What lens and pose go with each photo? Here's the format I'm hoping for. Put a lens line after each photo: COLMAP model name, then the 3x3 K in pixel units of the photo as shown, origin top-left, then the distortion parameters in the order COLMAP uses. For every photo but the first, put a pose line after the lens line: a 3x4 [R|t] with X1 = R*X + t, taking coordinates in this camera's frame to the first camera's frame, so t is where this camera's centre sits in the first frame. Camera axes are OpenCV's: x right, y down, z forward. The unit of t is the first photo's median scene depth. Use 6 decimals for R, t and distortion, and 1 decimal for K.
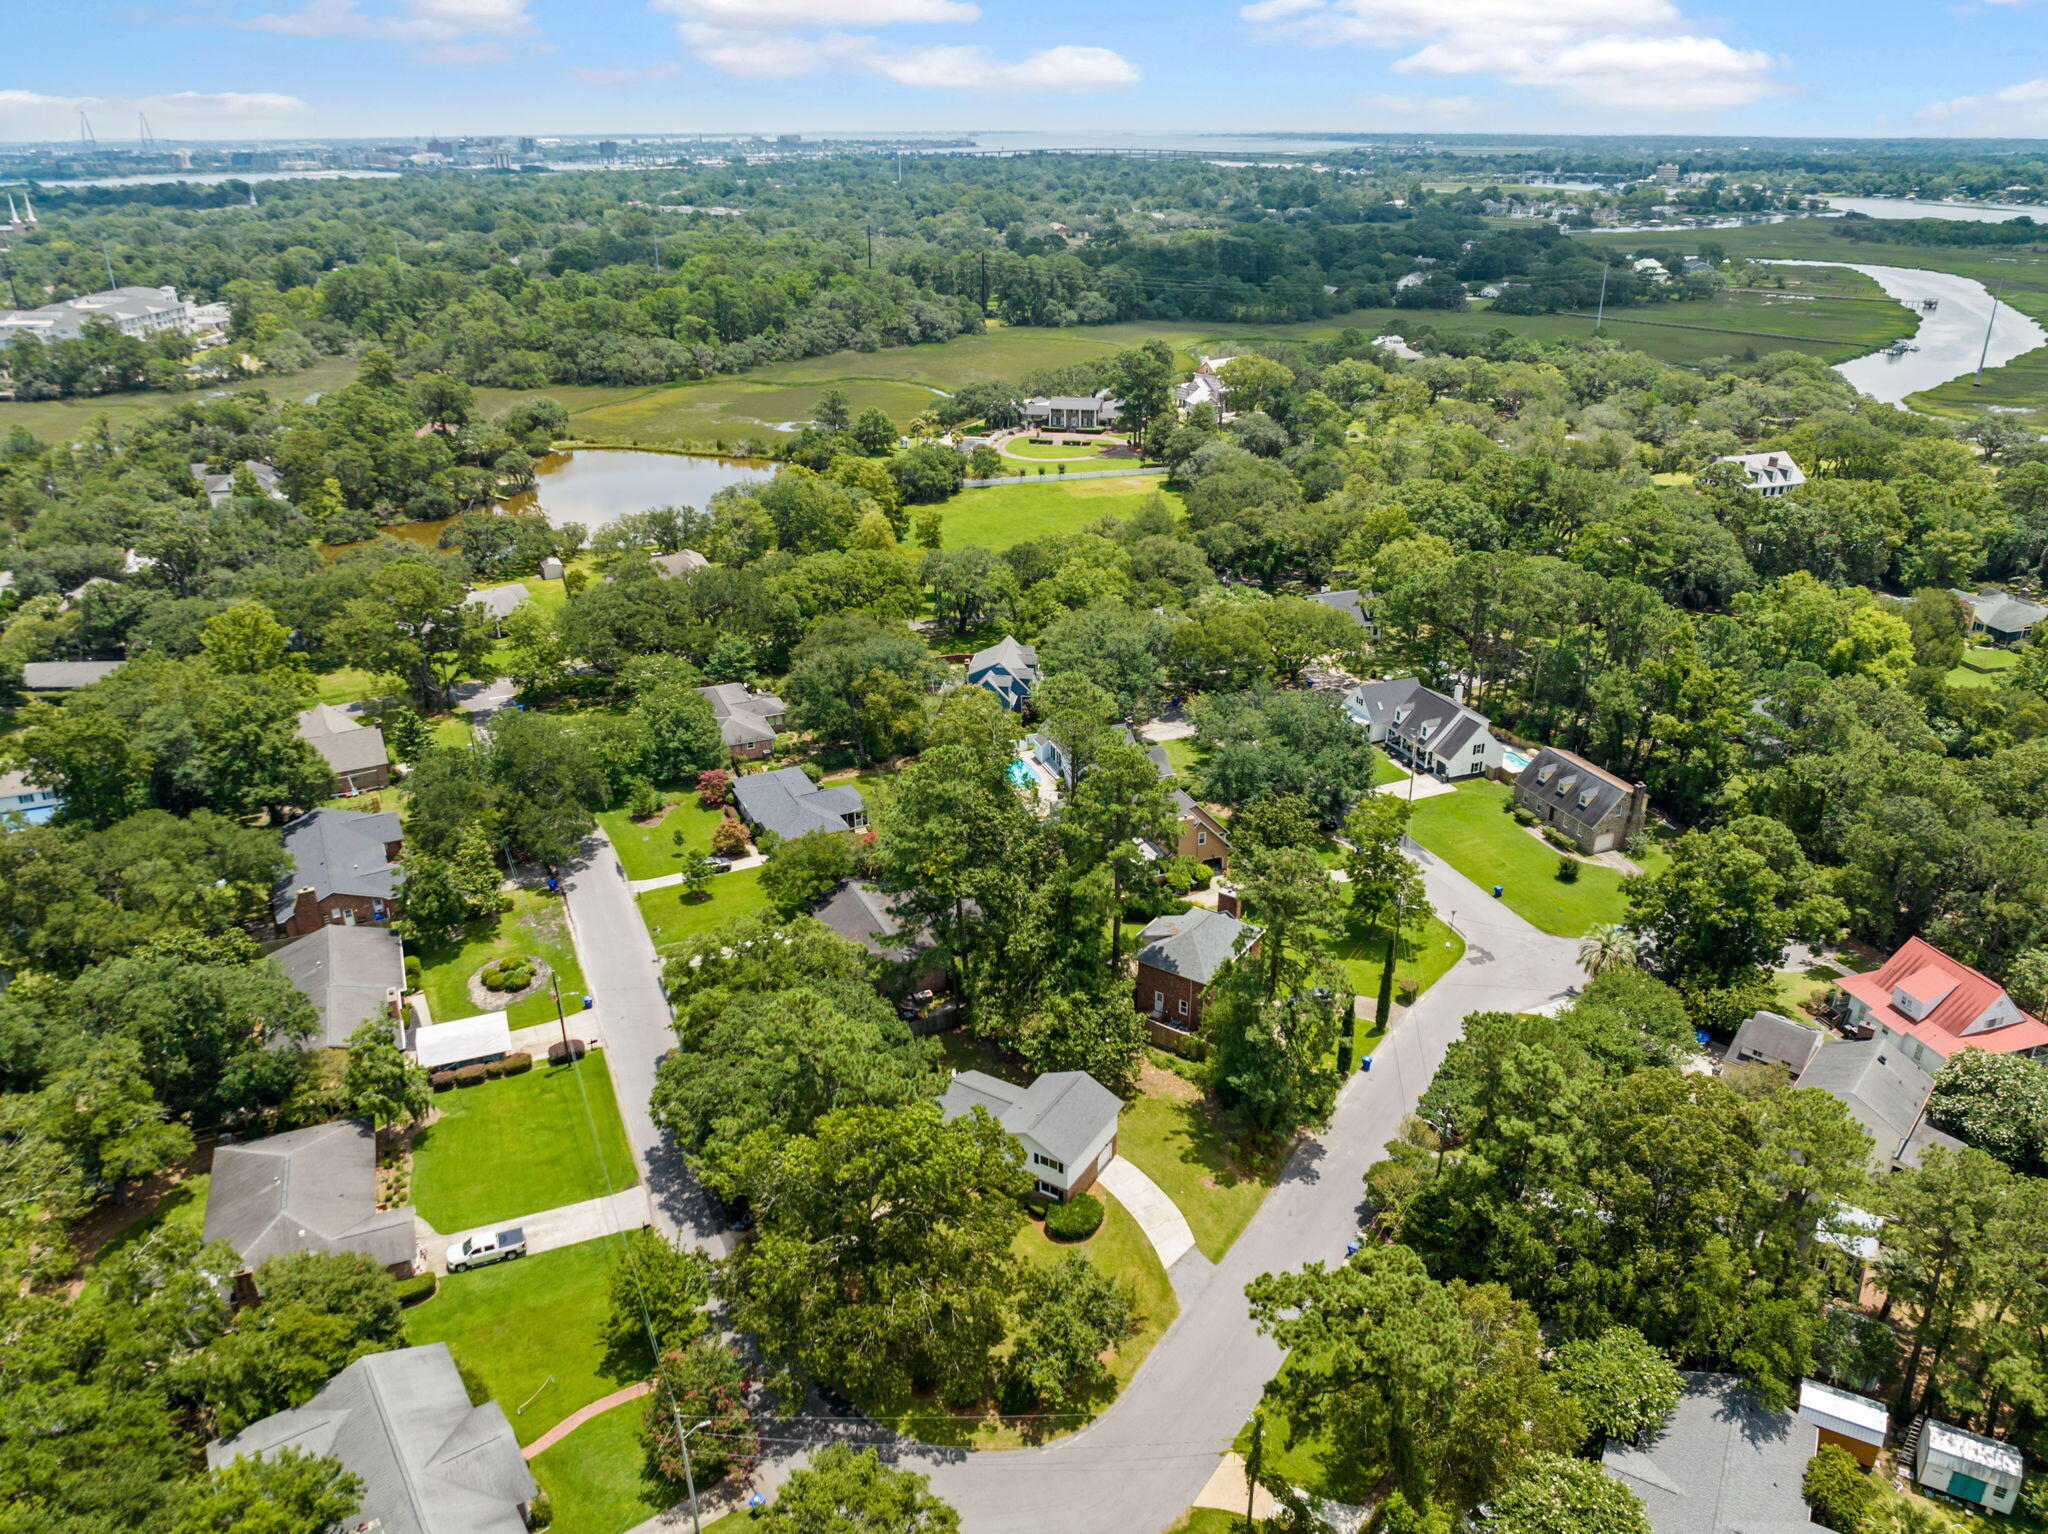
lens RADIAL K [[1431.7, 0, 1024.0], [0, 1431.7, 767.0], [0, 0, 1]] dist [-0.035458, 0.008181]
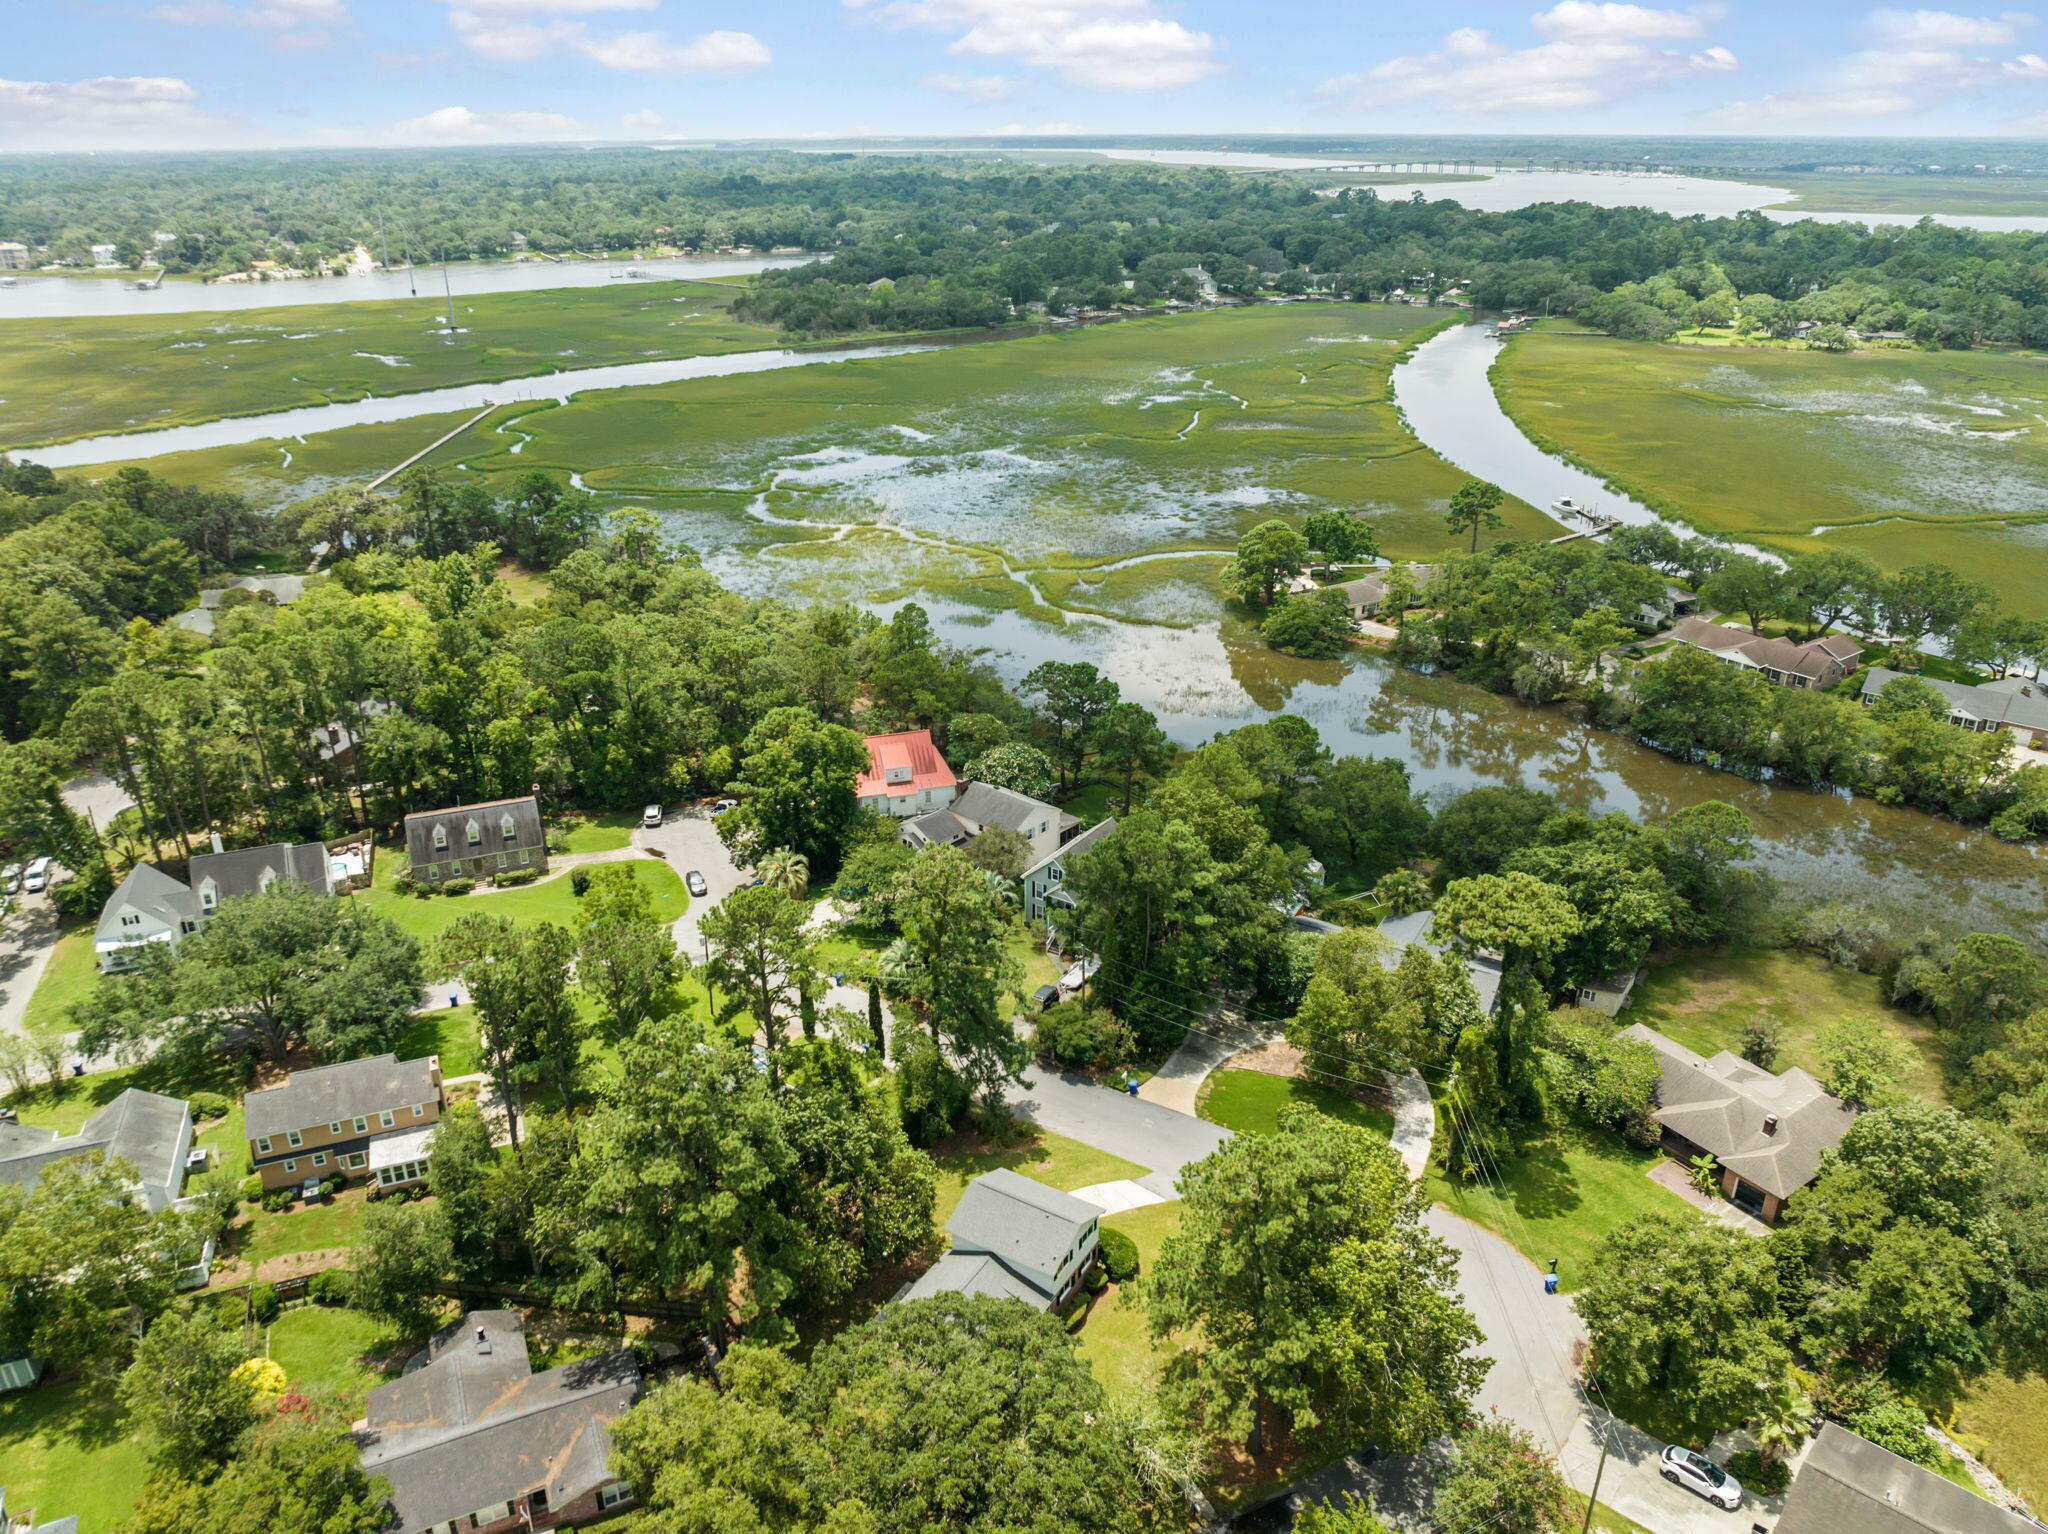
lens RADIAL K [[1416.7, 0, 1024.0], [0, 1416.7, 767.0], [0, 0, 1]] dist [-0.039665, -0.003629]
pose [[-0.004276, -0.407434, 0.913225, -0.204647], [0.410902, 0.831858, 0.373056, -0.099138], [-0.911669, 0.376841, 0.163858, 0.224398]]
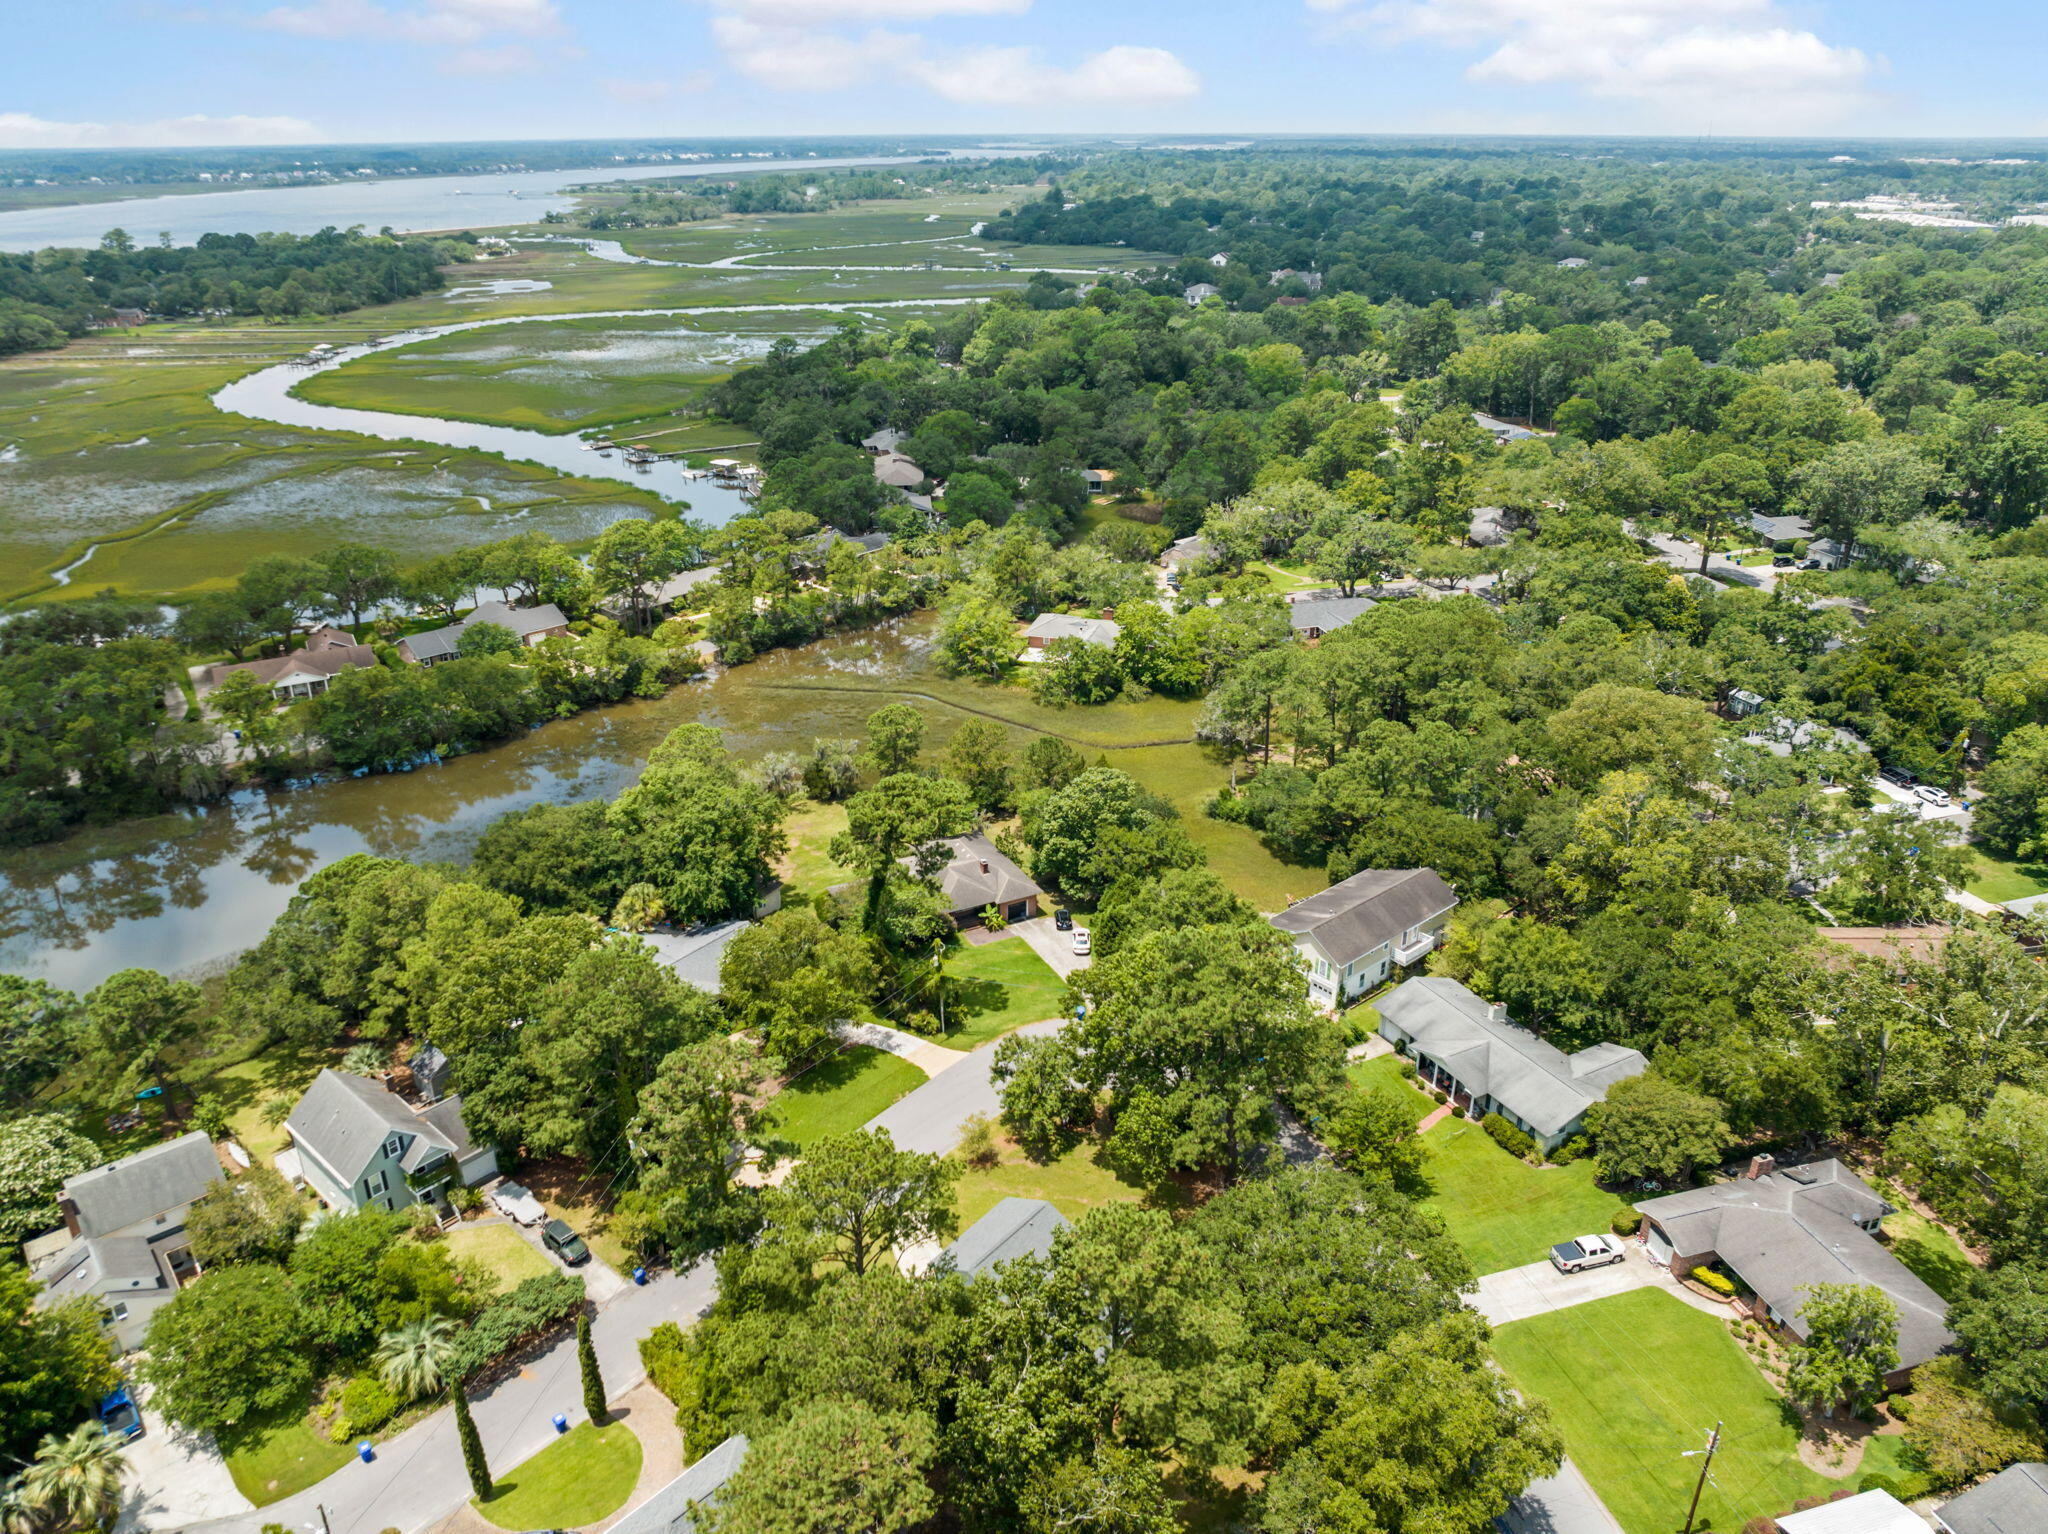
lens RADIAL K [[1409.7, 0, 1024.0], [0, 1409.7, 767.0], [0, 0, 1]] dist [-0.044072, 0.018193]
pose [[-0.990854, -0.047849, 0.126171, -0.025049], [0.062071, 0.668609, 0.741019, -0.184961], [-0.119816, 0.742073, -0.659524, 0.407779]]
